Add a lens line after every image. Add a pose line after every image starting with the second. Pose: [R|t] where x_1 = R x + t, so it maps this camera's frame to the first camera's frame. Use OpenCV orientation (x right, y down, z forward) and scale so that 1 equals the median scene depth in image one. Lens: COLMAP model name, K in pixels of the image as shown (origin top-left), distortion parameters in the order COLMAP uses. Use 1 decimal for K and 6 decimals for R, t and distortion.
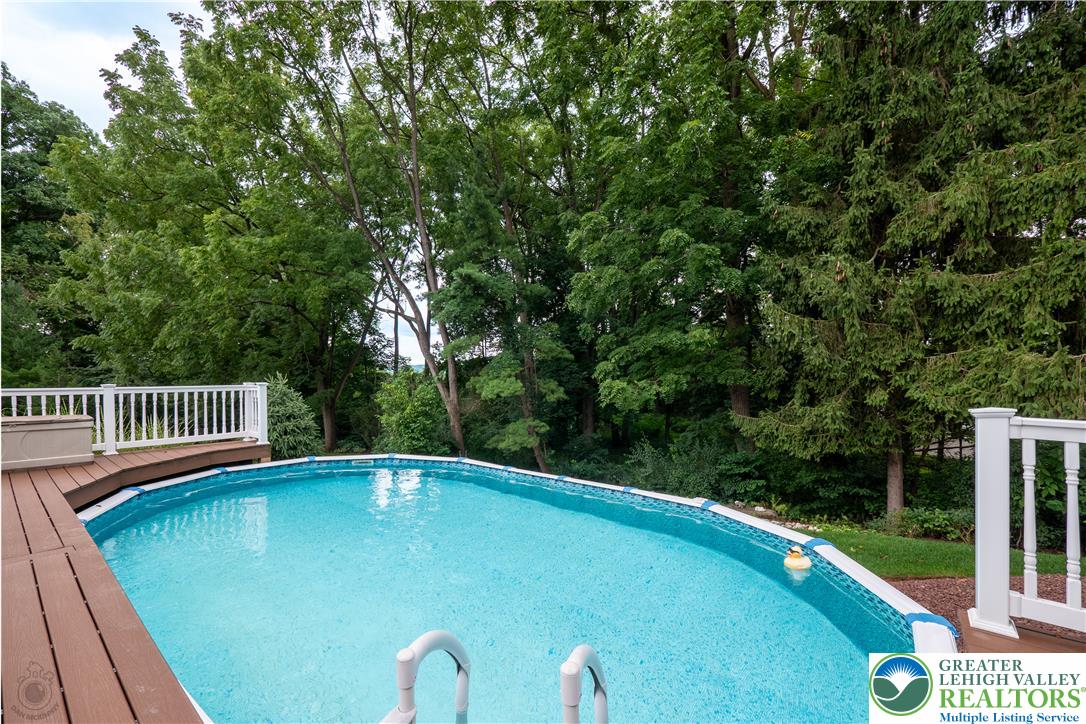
lens RADIAL K [[453.4, 0, 548.0], [0, 453.4, 381.6], [0, 0, 1]] dist [-0.002470, -0.000294]
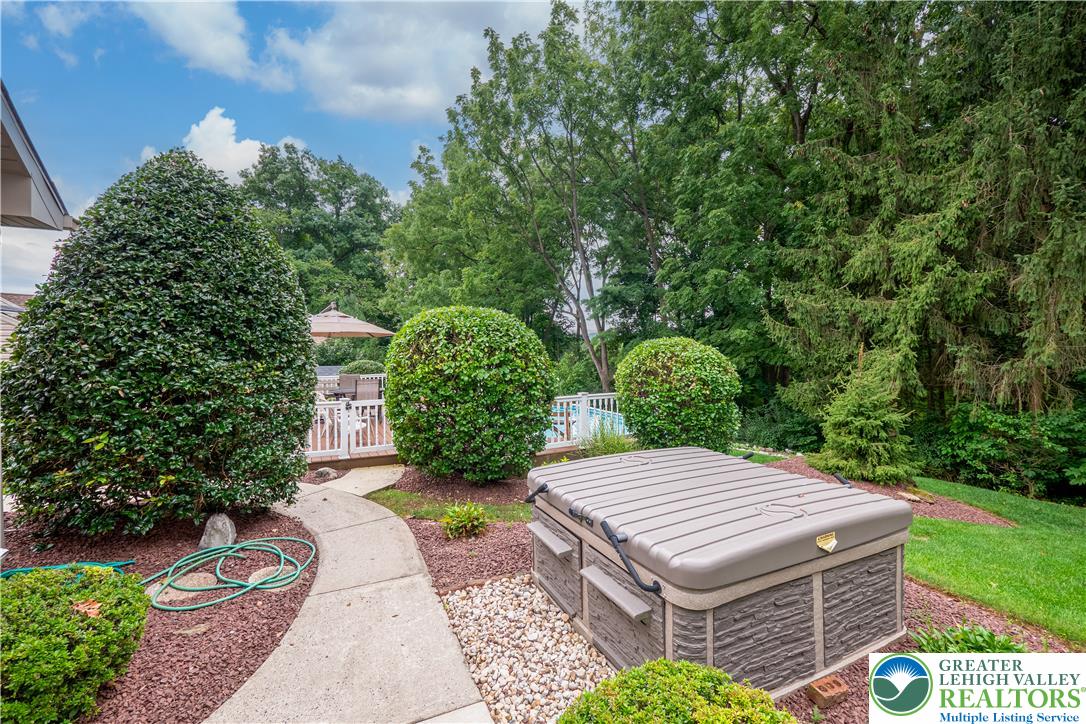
lens RADIAL K [[461.5, 0, 539.8], [0, 461.5, 358.4], [0, 0, 1]] dist [-0.000460, 0.000275]
pose [[0.909234, 0.000699, -0.416285, 0.200777], [0.008944, 0.999735, 0.021214, -0.032571], [0.416190, -0.023012, 0.908987, -0.381900]]
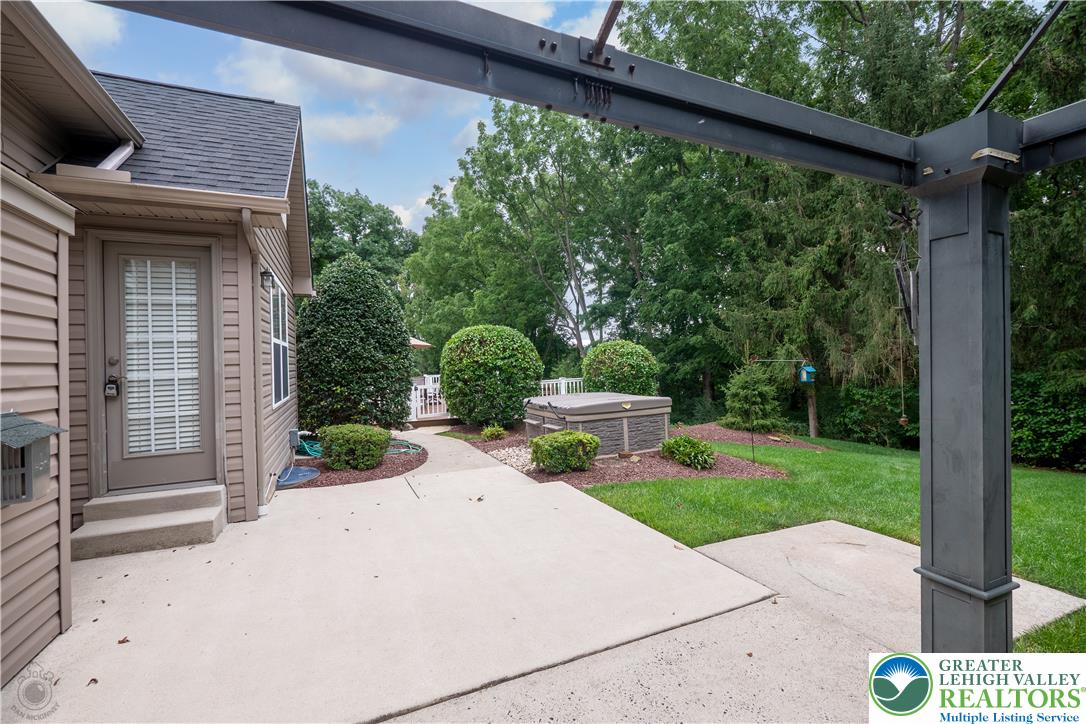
lens RADIAL K [[461.5, 0, 539.8], [0, 461.5, 358.4], [0, 0, 1]] dist [-0.000460, 0.000275]
pose [[0.902445, -0.036923, -0.429221, 0.311593], [0.036743, 0.999287, -0.008709, -0.015572], [0.429236, -0.007912, 0.903158, -0.583777]]
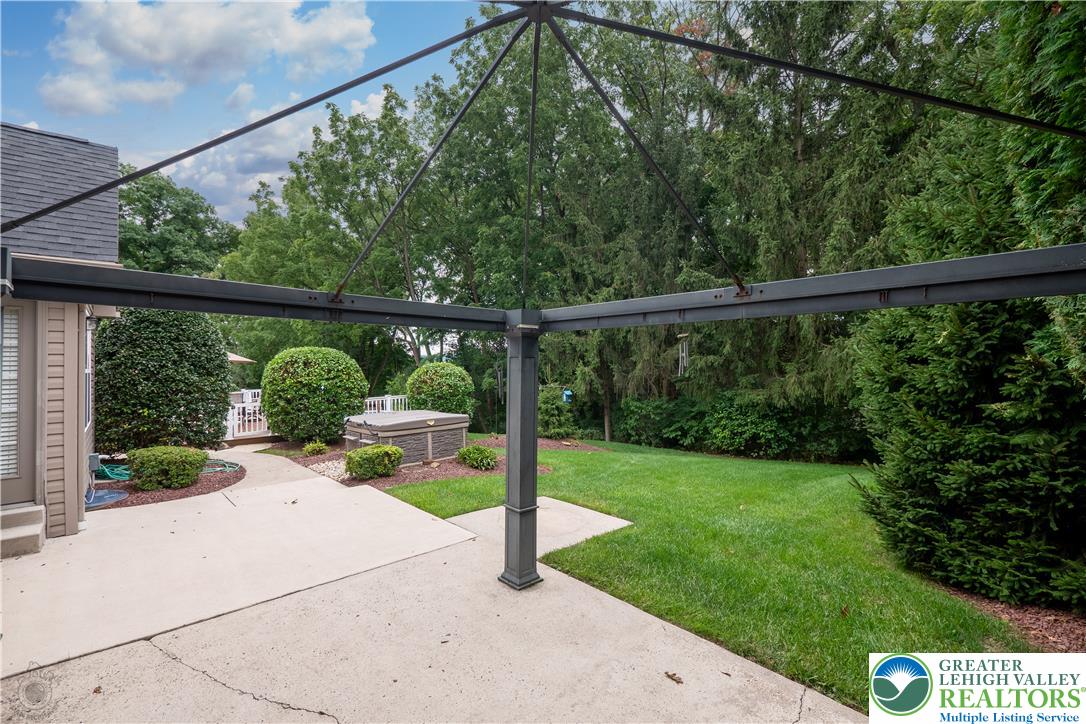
lens RADIAL K [[461.5, 0, 539.8], [0, 461.5, 358.4], [0, 0, 1]] dist [-0.000460, 0.000275]
pose [[0.993263, -0.024628, -0.113233, 0.372703], [0.022657, 0.999569, -0.018664, -0.030525], [0.113643, 0.015972, 0.993393, -0.662656]]
